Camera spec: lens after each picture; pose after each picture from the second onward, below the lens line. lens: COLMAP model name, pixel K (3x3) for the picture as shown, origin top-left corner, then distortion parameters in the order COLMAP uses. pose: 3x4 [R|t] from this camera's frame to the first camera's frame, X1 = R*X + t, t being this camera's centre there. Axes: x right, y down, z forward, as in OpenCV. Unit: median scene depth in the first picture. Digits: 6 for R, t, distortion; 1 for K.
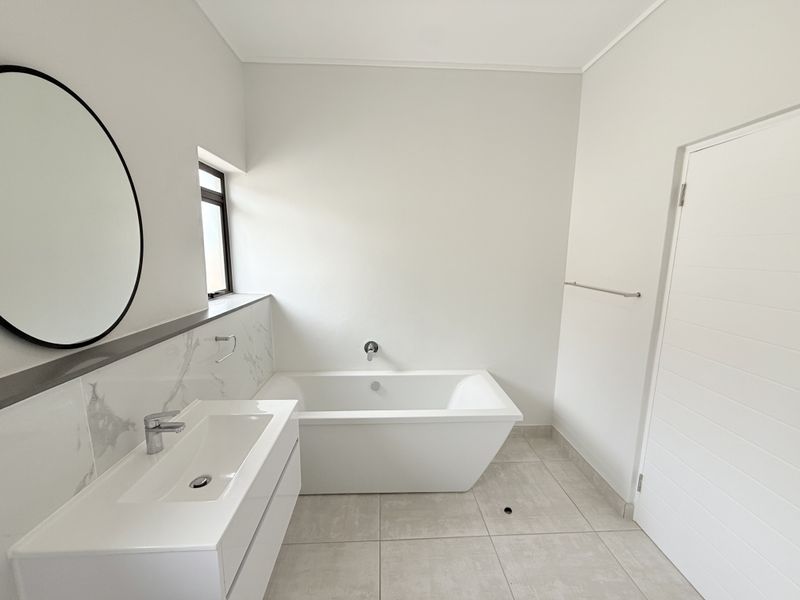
lens RADIAL K [[318.5, 0, 397.7], [0, 318.5, 298.8], [0, 0, 1]] dist [-0.000398, 0.000139]
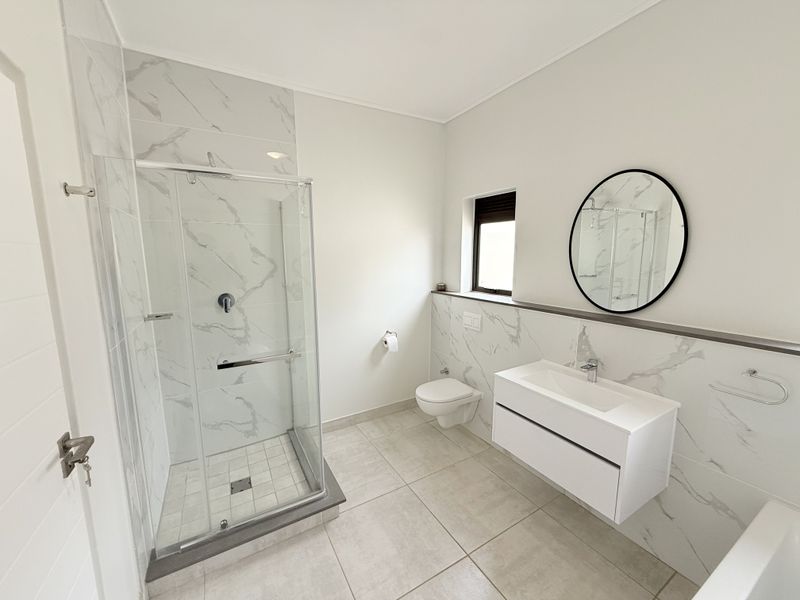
lens RADIAL K [[318.5, 0, 397.7], [0, 318.5, 298.8], [0, 0, 1]] dist [-0.000398, 0.000139]
pose [[-0.889540, 0.058084, -0.453150, 0.685900], [-0.072140, 0.961583, 0.264865, -0.237799], [0.451126, 0.268298, -0.851177, 1.459073]]
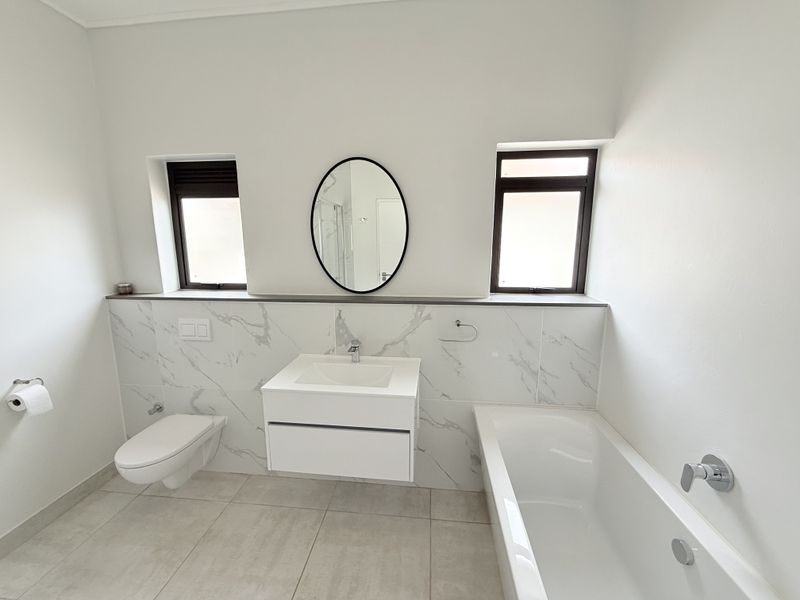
lens RADIAL K [[318.5, 0, 397.7], [0, 318.5, 298.8], [0, 0, 1]] dist [-0.000398, 0.000139]
pose [[-0.158449, 0.154900, -0.975141, 0.643039], [-0.146115, 0.973065, 0.178312, -0.146755], [0.976496, 0.170737, -0.131548, 1.098470]]
